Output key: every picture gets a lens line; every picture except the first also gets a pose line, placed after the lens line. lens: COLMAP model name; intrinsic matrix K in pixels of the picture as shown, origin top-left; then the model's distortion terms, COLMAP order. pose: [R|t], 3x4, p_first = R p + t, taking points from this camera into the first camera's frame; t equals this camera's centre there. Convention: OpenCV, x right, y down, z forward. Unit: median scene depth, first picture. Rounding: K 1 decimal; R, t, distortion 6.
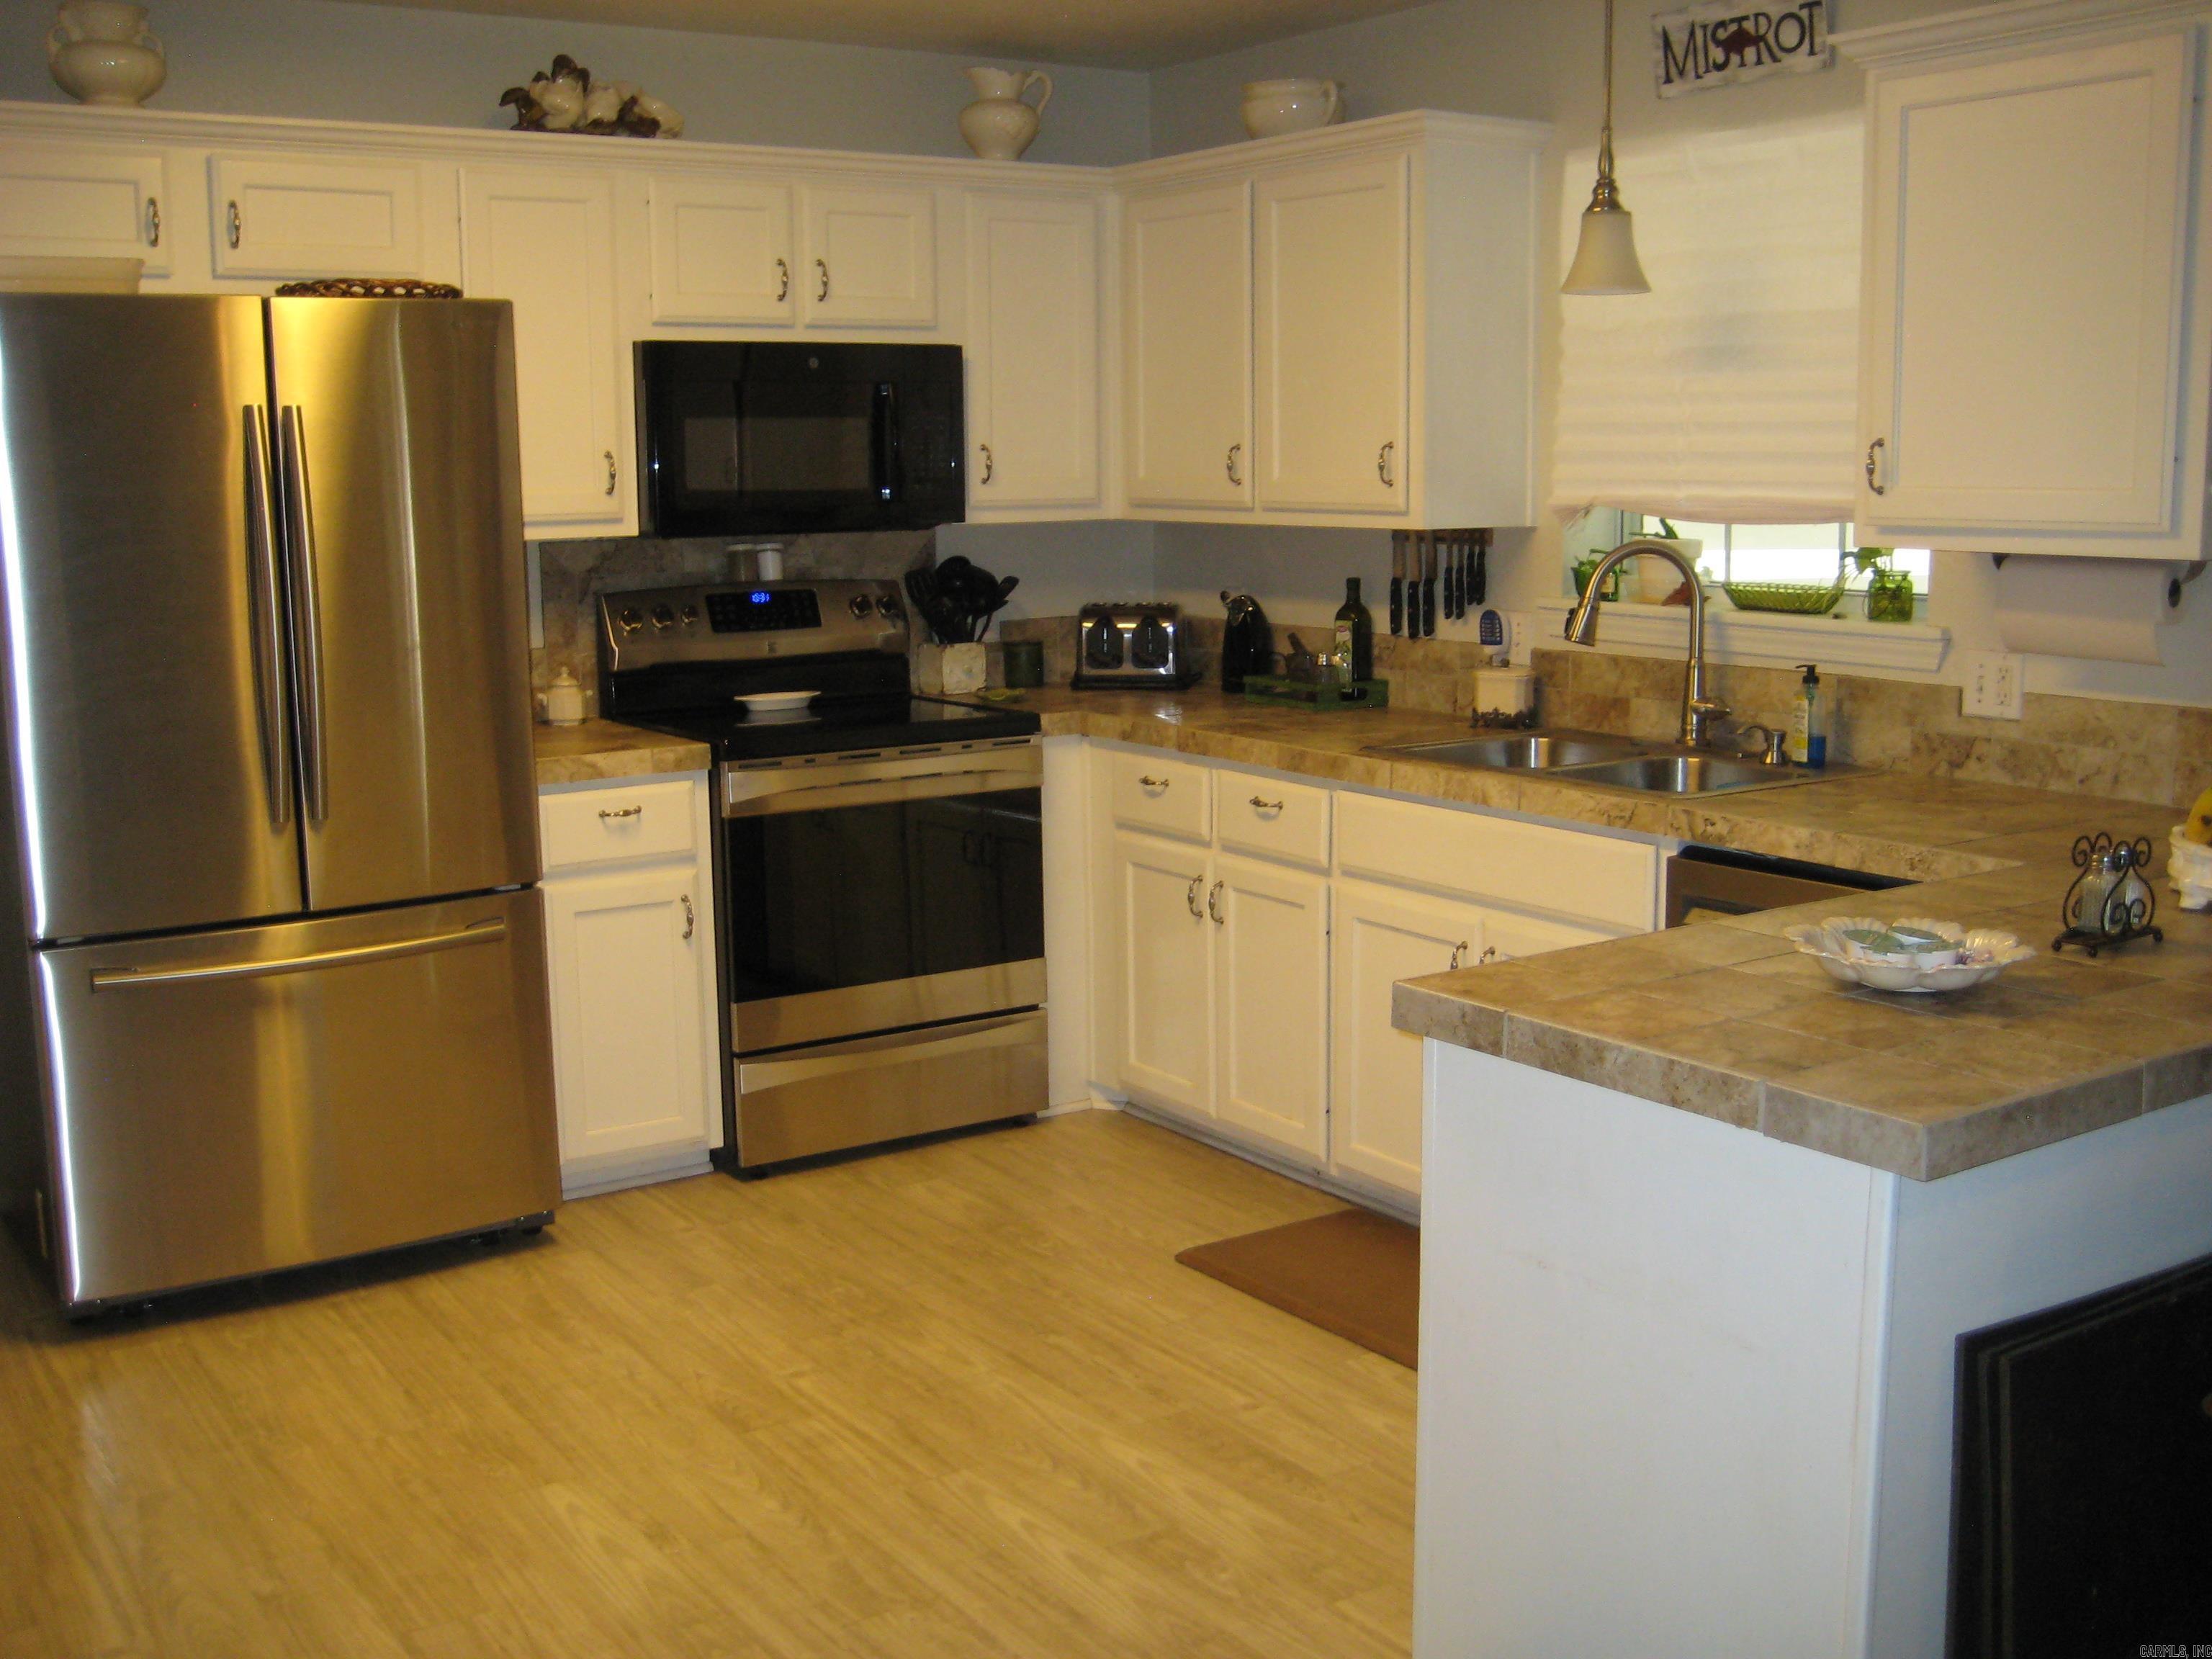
lens RADIAL K [[2310.8, 0, 1093.8], [0, 2310.8, 823.9], [0, 0, 1]] dist [-0.166862, 0.226199]
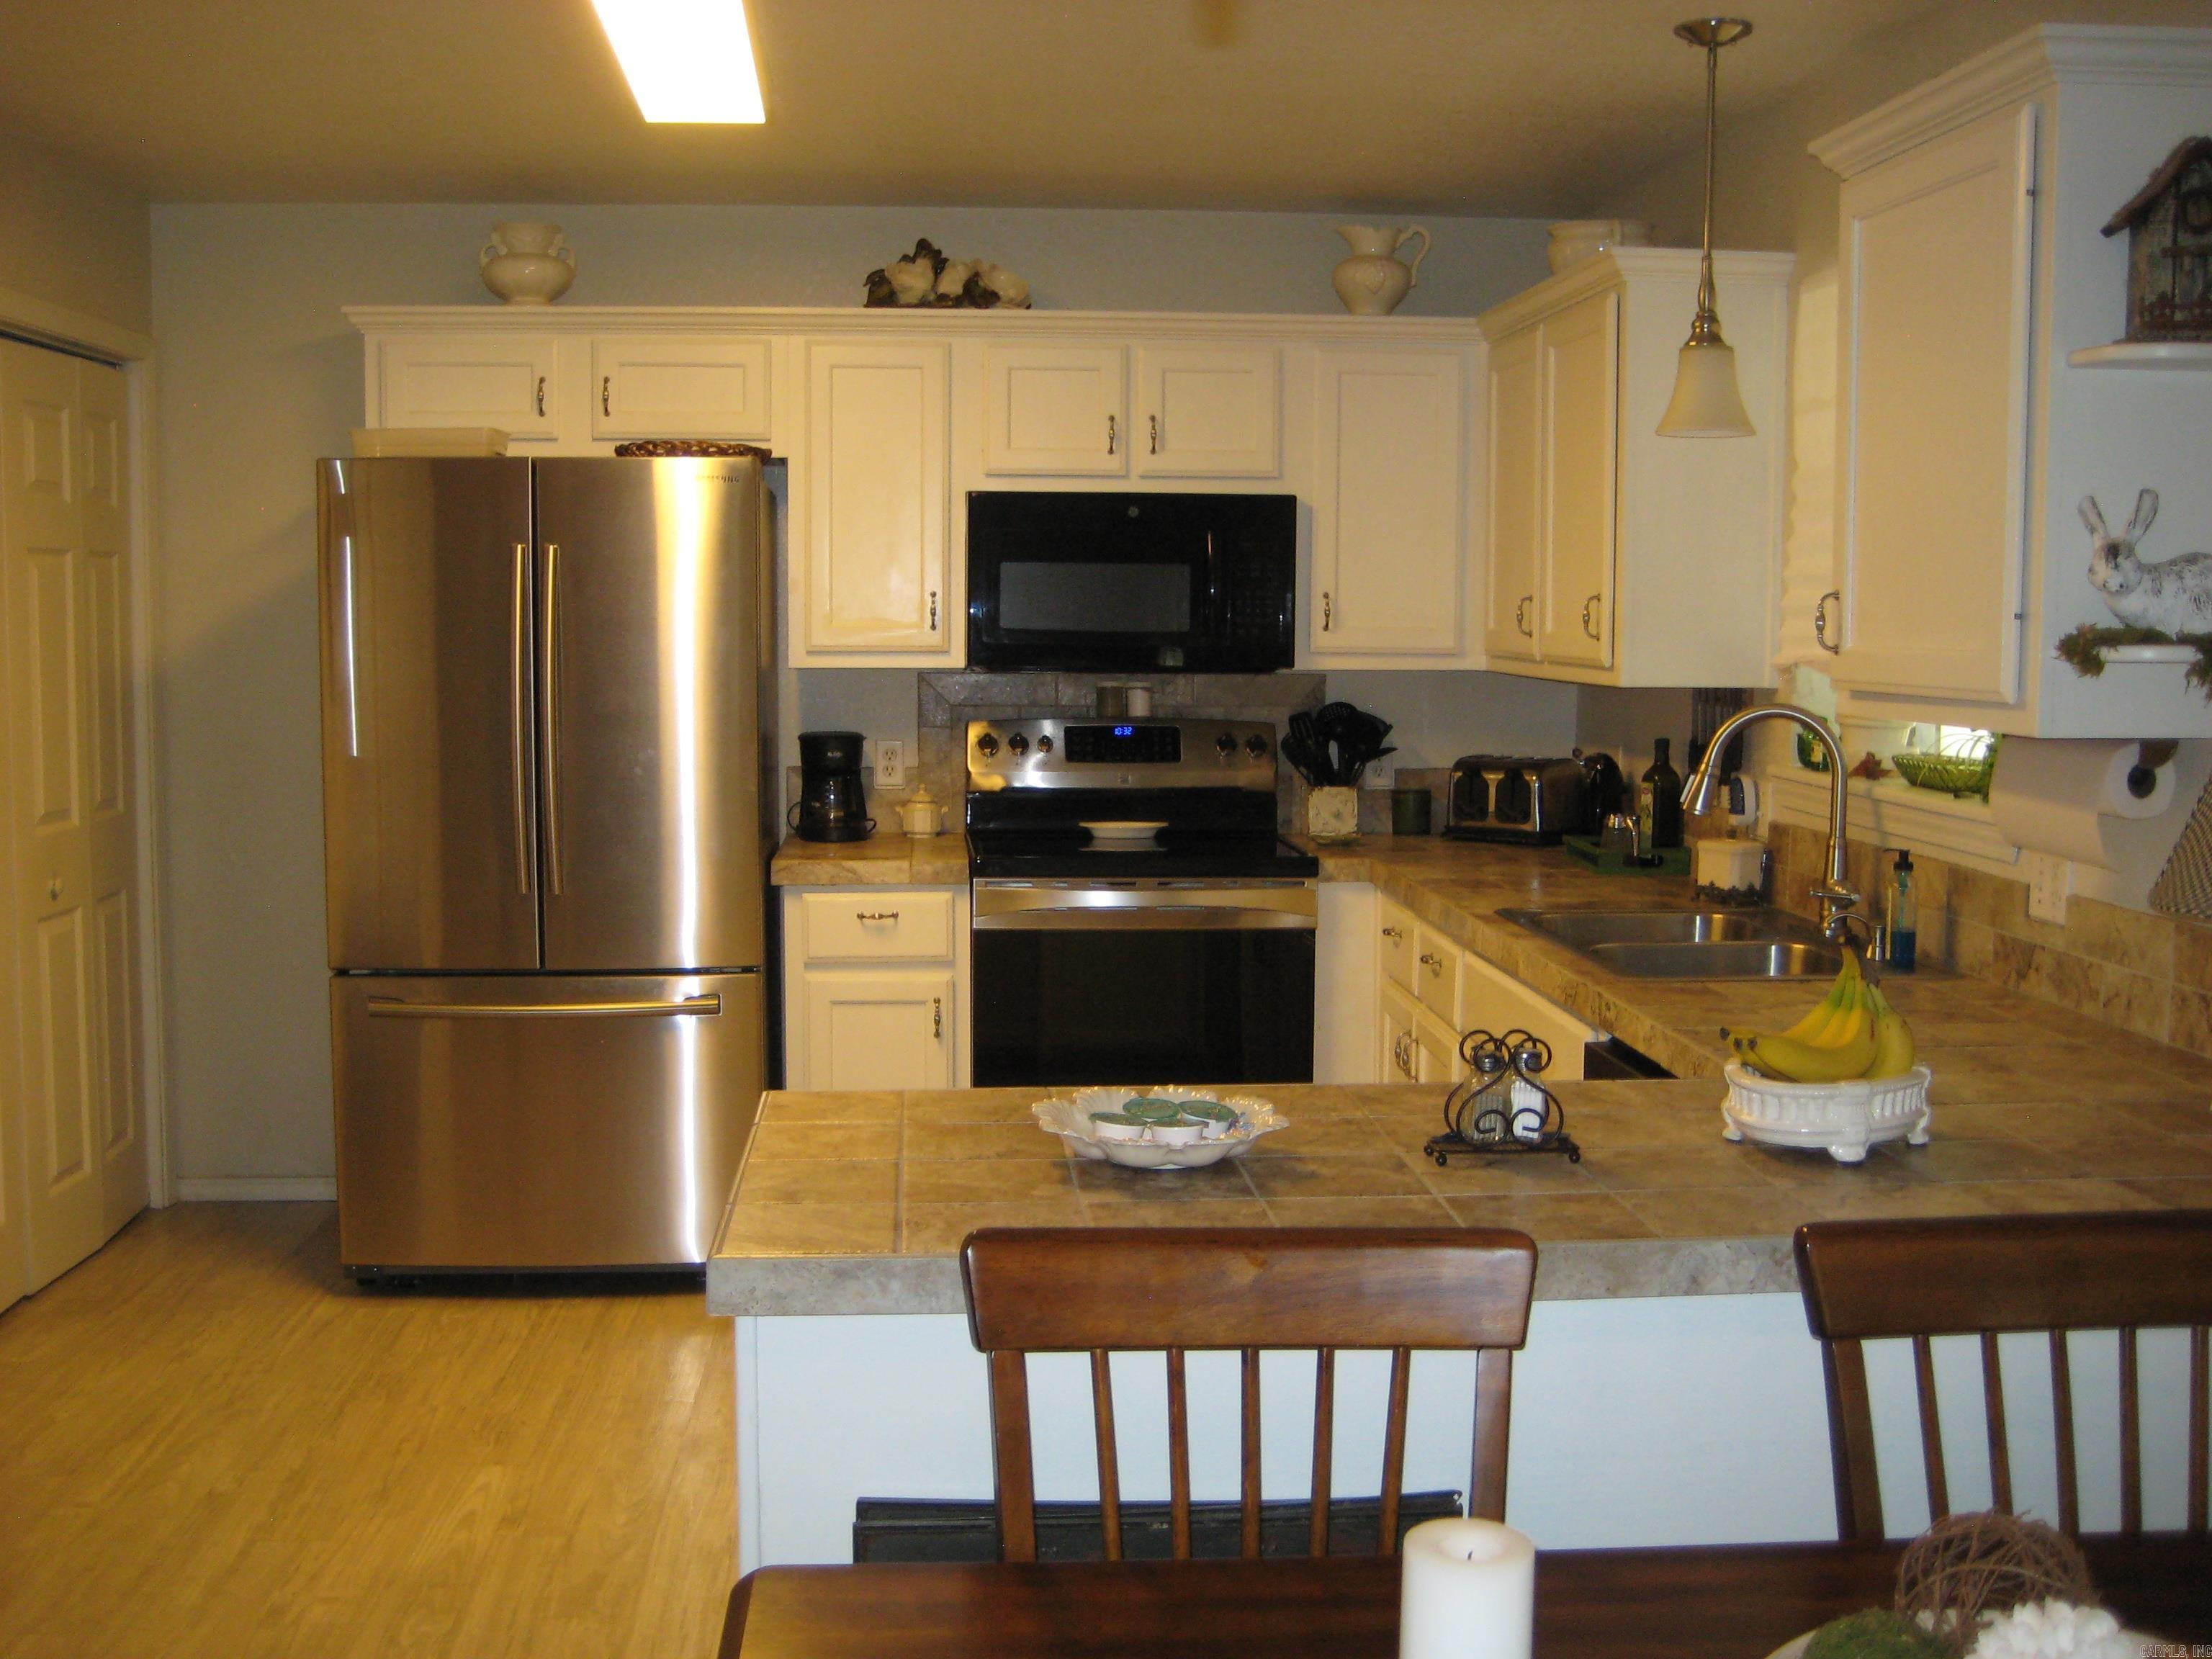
lens RADIAL K [[2310.8, 0, 1093.8], [0, 2310.8, 823.9], [0, 0, 1]] dist [-0.166862, 0.226199]
pose [[0.869978, 0.061598, -0.489228, 0.429008], [-0.092874, 0.994878, -0.039891, -0.014394], [0.484266, 0.080141, 0.871243, 0.079769]]
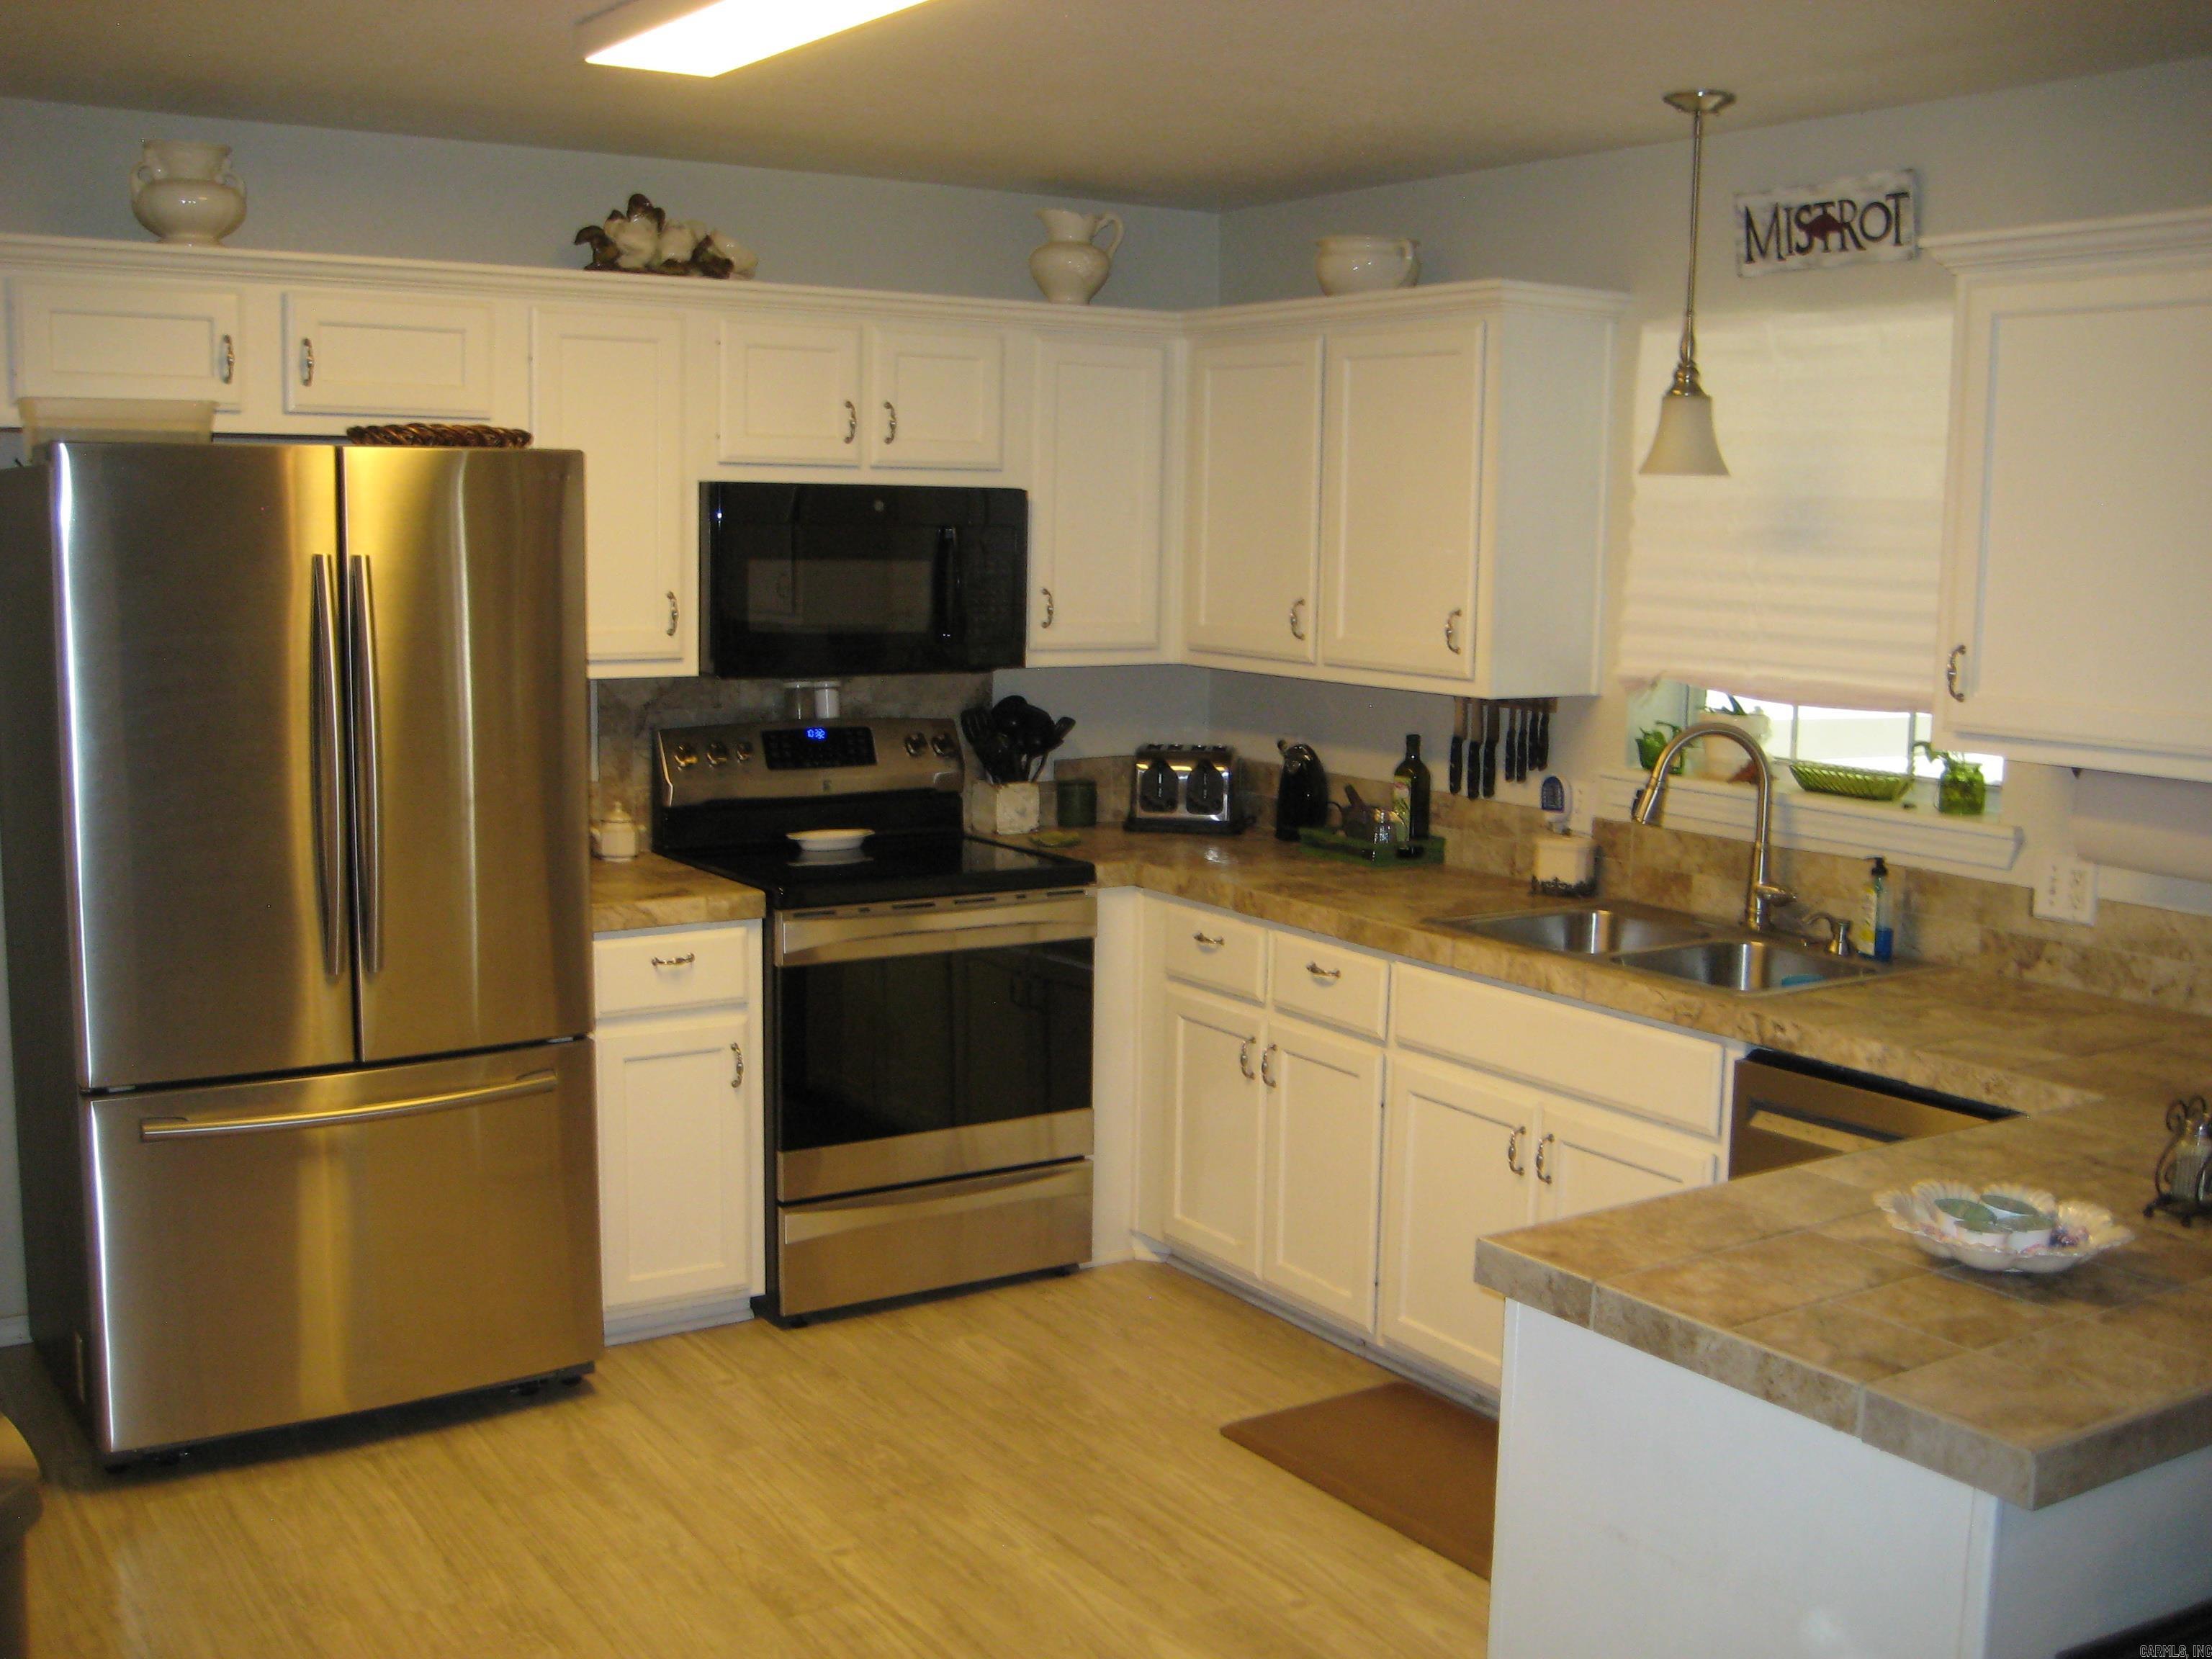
lens RADIAL K [[2310.8, 0, 1093.8], [0, 2310.8, 823.9], [0, 0, 1]] dist [-0.166862, 0.226199]
pose [[0.999510, 0.029967, -0.009010, -0.017284], [-0.030193, 0.999204, -0.026074, -0.043753], [0.008221, 0.026333, 0.999619, 0.006179]]
